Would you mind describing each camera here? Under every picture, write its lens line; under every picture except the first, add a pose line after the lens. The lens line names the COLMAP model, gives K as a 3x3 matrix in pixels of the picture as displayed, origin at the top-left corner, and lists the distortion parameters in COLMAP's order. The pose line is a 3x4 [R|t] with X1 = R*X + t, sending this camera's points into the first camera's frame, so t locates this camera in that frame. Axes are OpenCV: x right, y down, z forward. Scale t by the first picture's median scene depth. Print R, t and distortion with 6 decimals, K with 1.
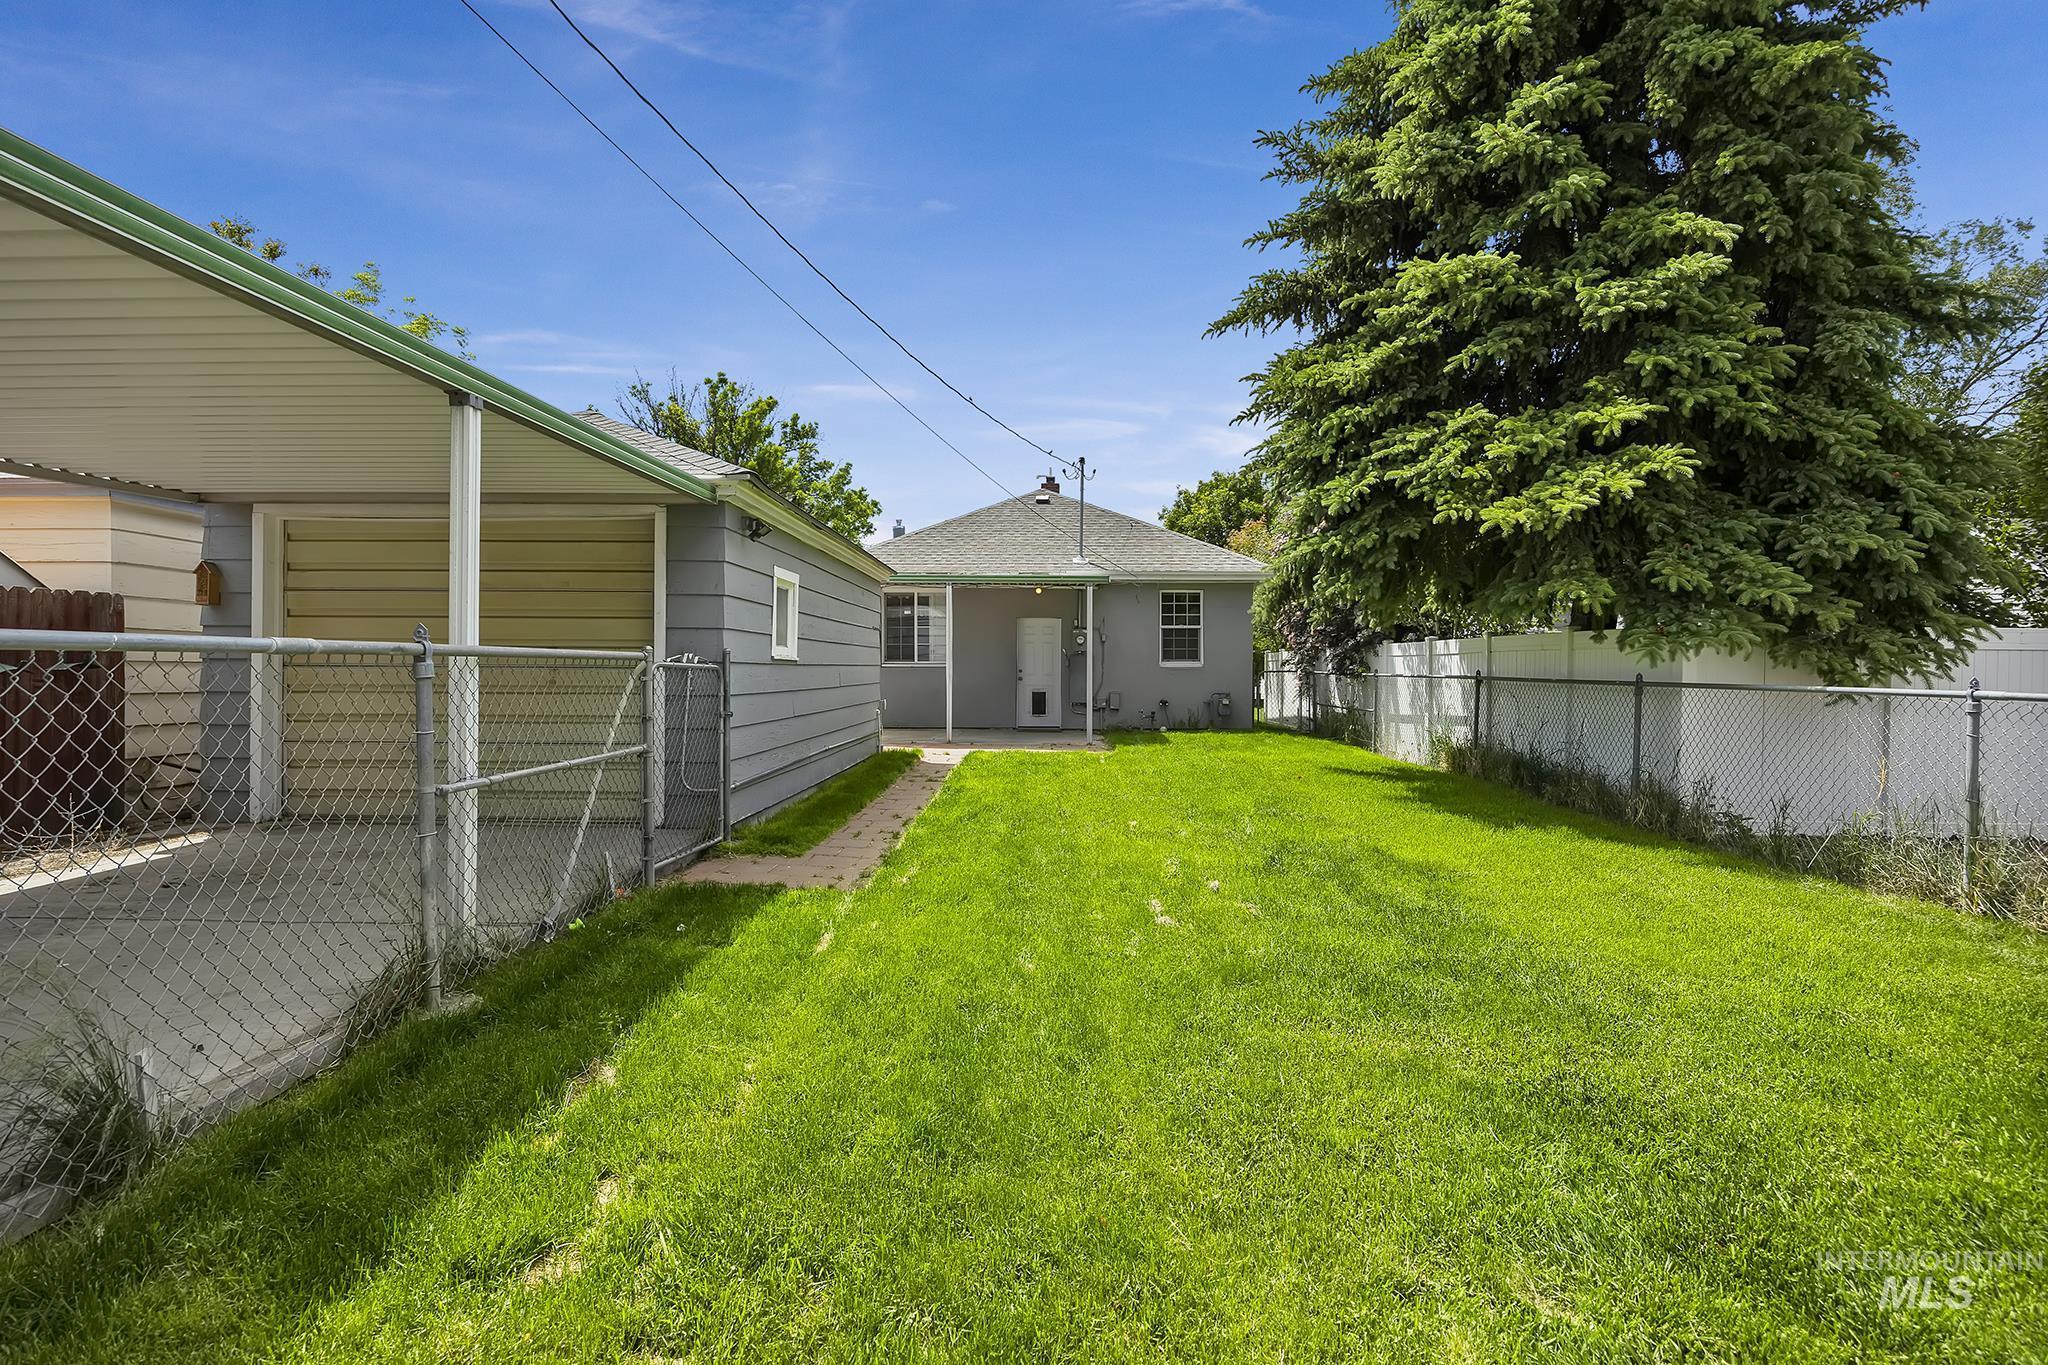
lens RADIAL K [[955.4, 0, 1027.0], [0, 955.4, 682.5], [0, 0, 1]] dist [-0.021556, 0.000182]
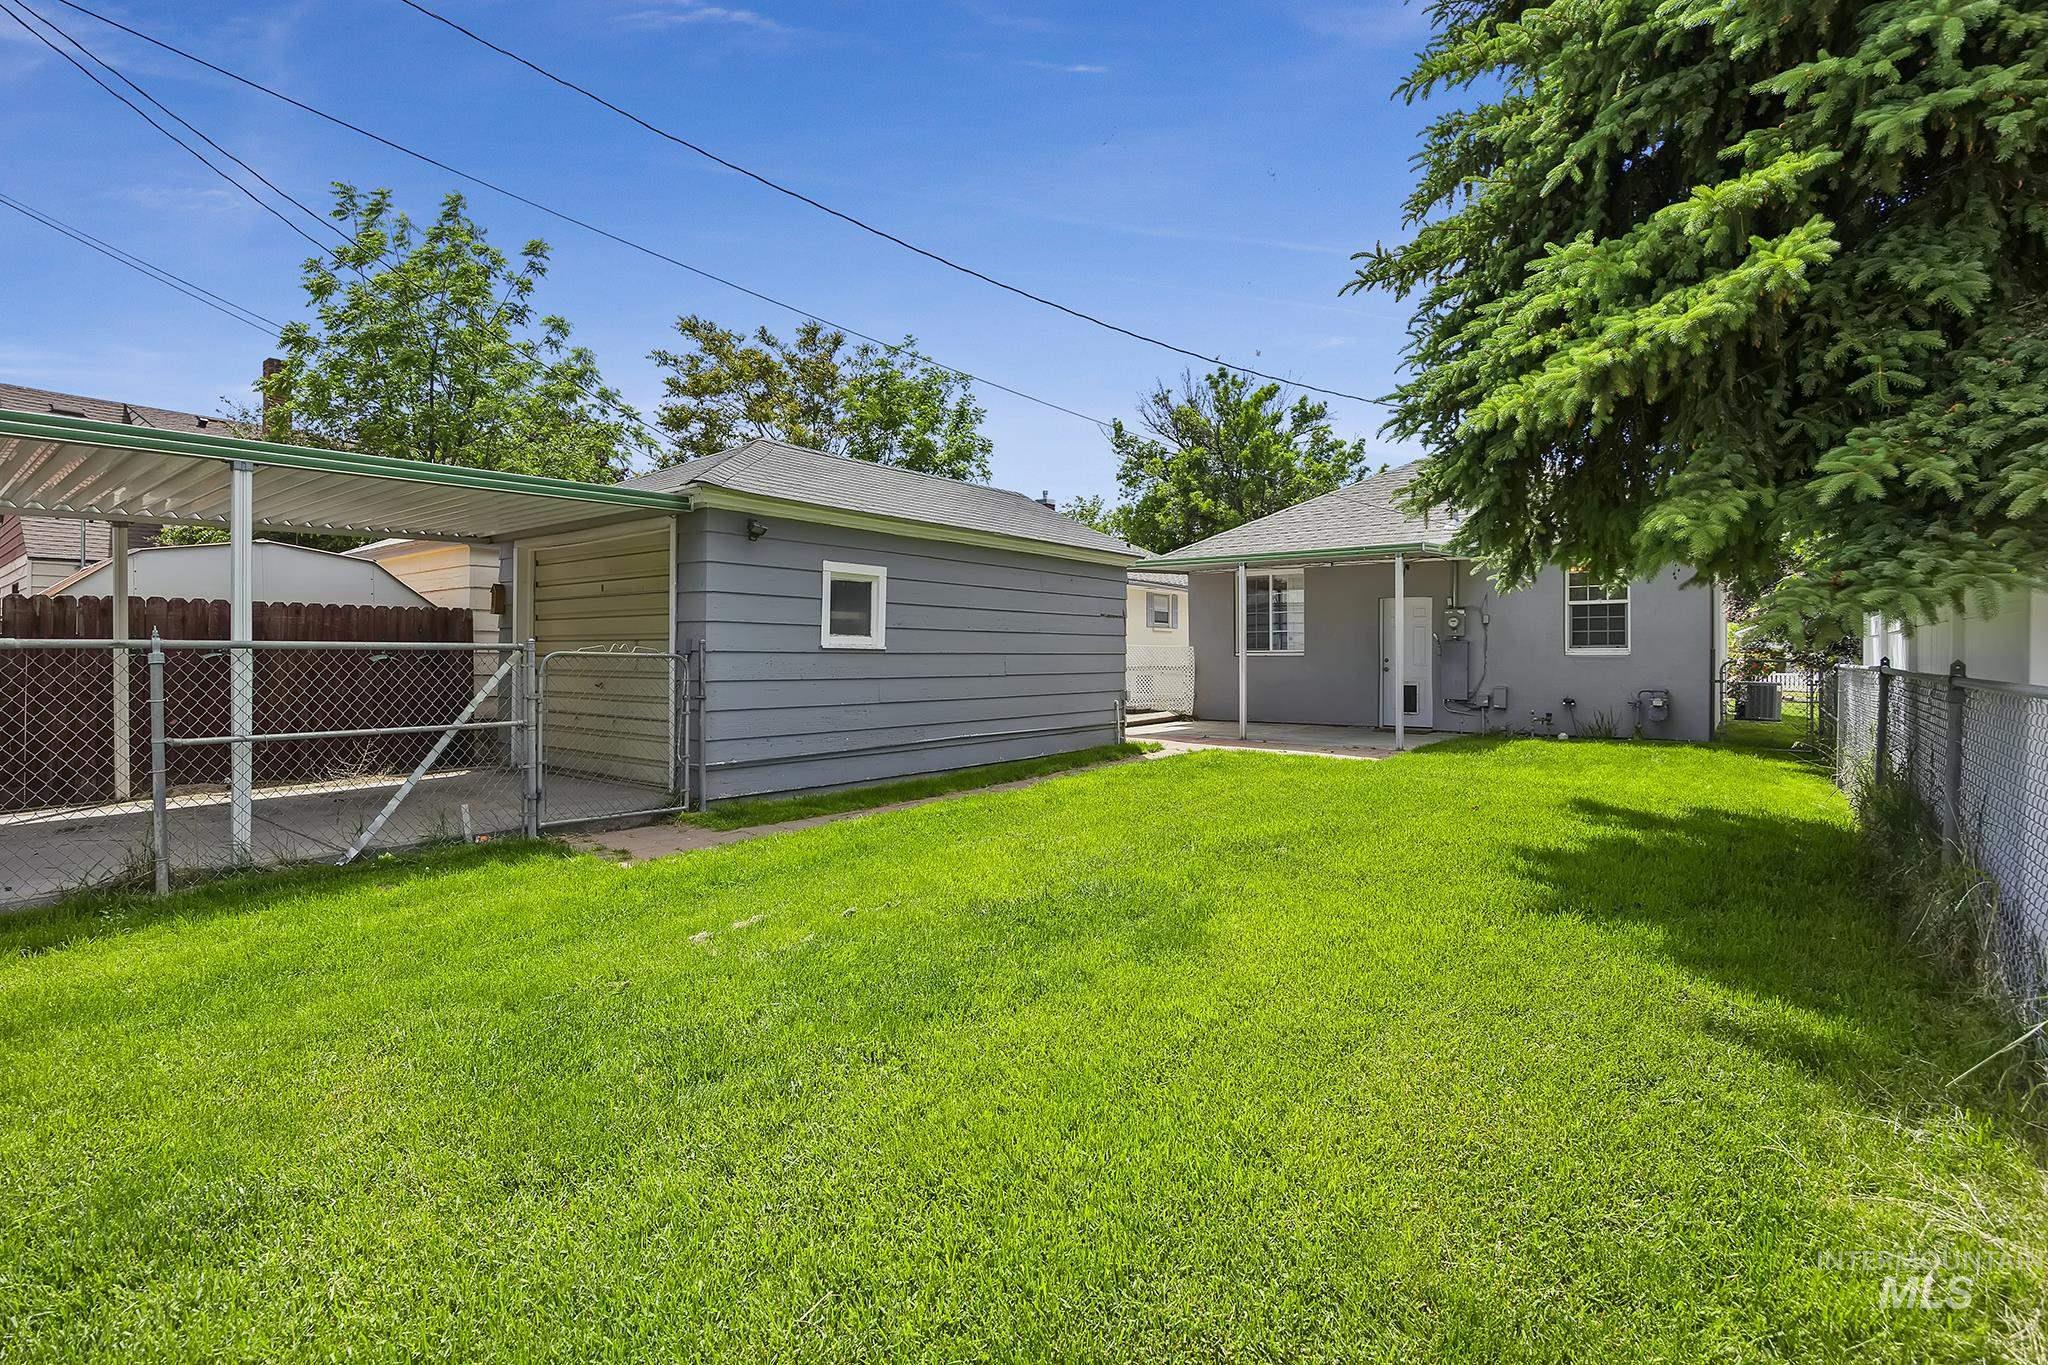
lens RADIAL K [[955.4, 0, 1025.0], [0, 955.4, 668.1], [0, 0, 1]] dist [-0.021556, 0.000182]
pose [[0.795797, 0.003749, -0.605552, 0.254134], [-0.007087, 0.999970, -0.003123, -0.000608], [0.605522, 0.006776, 0.795799, 0.129465]]
